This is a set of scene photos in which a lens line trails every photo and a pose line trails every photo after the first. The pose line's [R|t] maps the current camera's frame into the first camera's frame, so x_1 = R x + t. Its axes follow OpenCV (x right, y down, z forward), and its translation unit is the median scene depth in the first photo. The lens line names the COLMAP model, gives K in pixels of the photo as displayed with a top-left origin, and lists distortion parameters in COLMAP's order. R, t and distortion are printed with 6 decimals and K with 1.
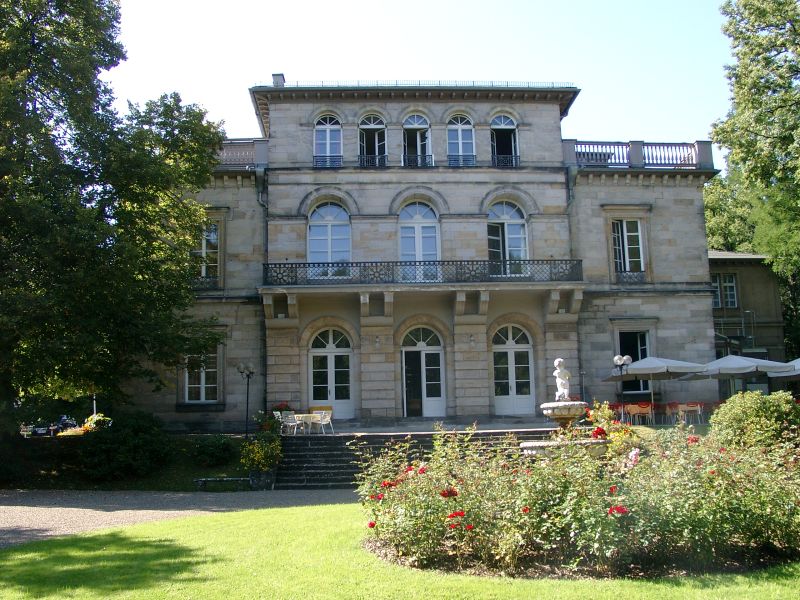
lens RADIAL K [[799.8, 0, 400.0], [0, 799.8, 300.0], [0, 0, 1]] dist [-0.102137, 0.006251]
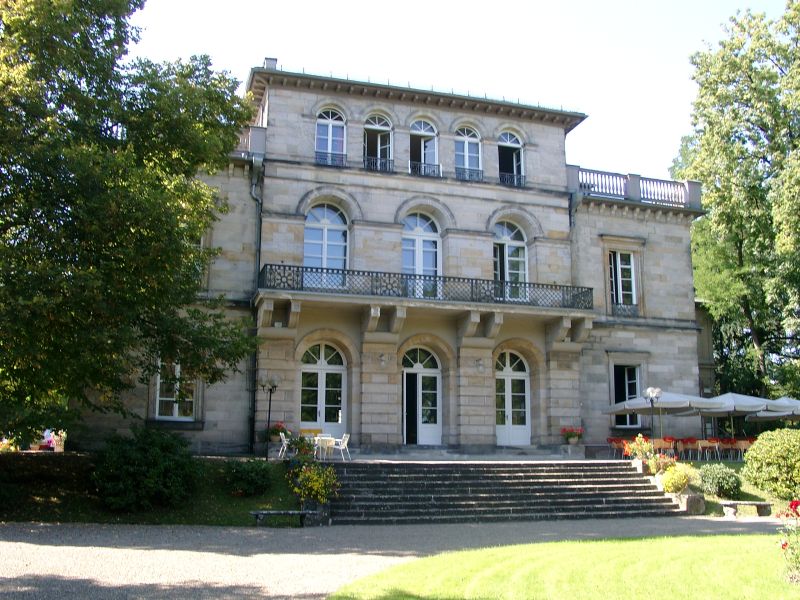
lens RADIAL K [[799.8, 0, 400.0], [0, 799.8, 300.0], [0, 0, 1]] dist [-0.102137, 0.006251]
pose [[0.971545, 0.074629, 0.224792, -0.207511], [-0.066345, 0.996818, -0.044196, 0.021594], [-0.227375, 0.028024, 0.973404, 0.102399]]
